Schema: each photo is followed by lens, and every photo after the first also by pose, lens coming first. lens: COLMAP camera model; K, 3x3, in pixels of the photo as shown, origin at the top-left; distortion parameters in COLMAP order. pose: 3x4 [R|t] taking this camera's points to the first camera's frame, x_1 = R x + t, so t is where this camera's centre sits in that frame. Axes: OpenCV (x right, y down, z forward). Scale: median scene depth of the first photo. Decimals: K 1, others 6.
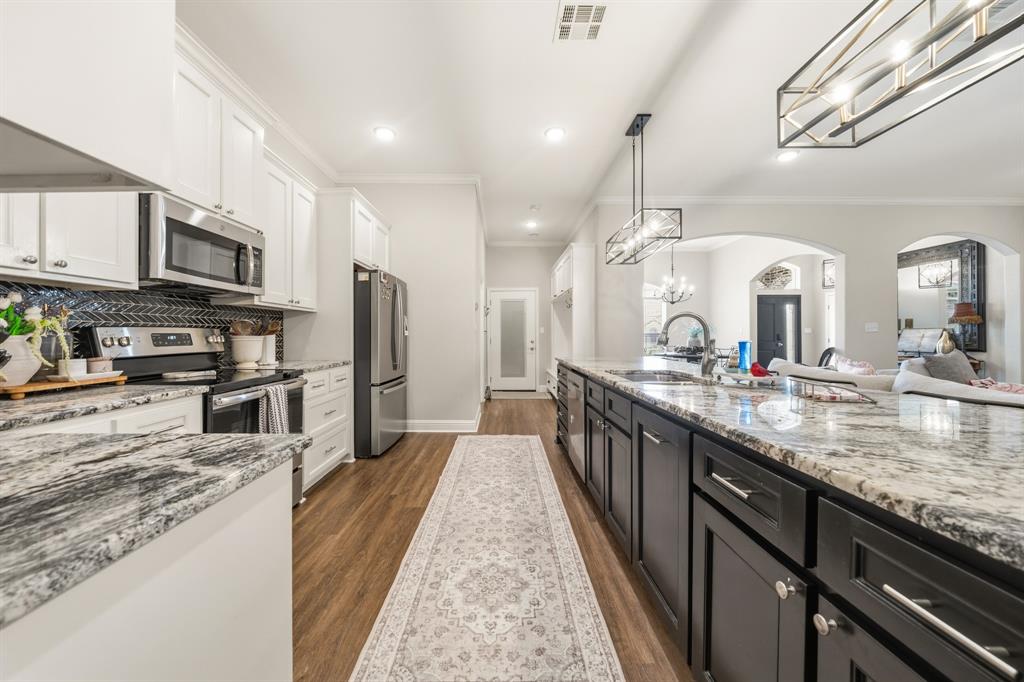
lens RADIAL K [[577.6, 0, 512.0], [0, 577.6, 341.0], [0, 0, 1]] dist [0.000586, 0.000072]
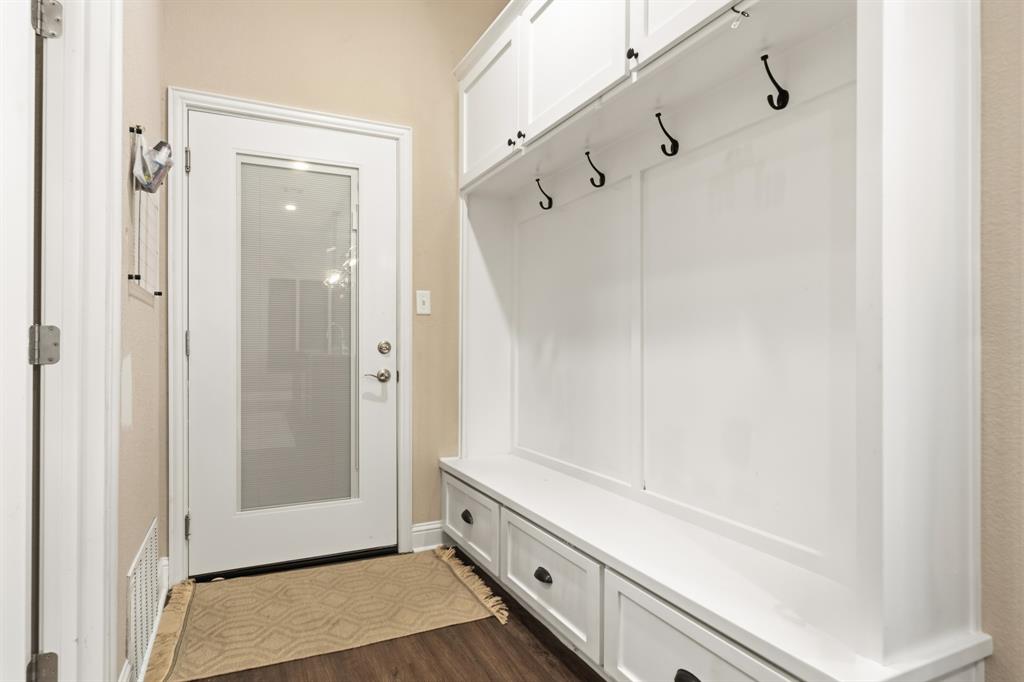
lens RADIAL K [[577.6, 0, 512.0], [0, 577.6, 341.0], [0, 0, 1]] dist [0.000586, 0.000072]
pose [[0.907253, 0.004744, 0.420558, -0.017828], [-0.001223, 0.999962, -0.008642, 0.000459], [-0.420583, 0.007326, 0.907224, 0.759380]]
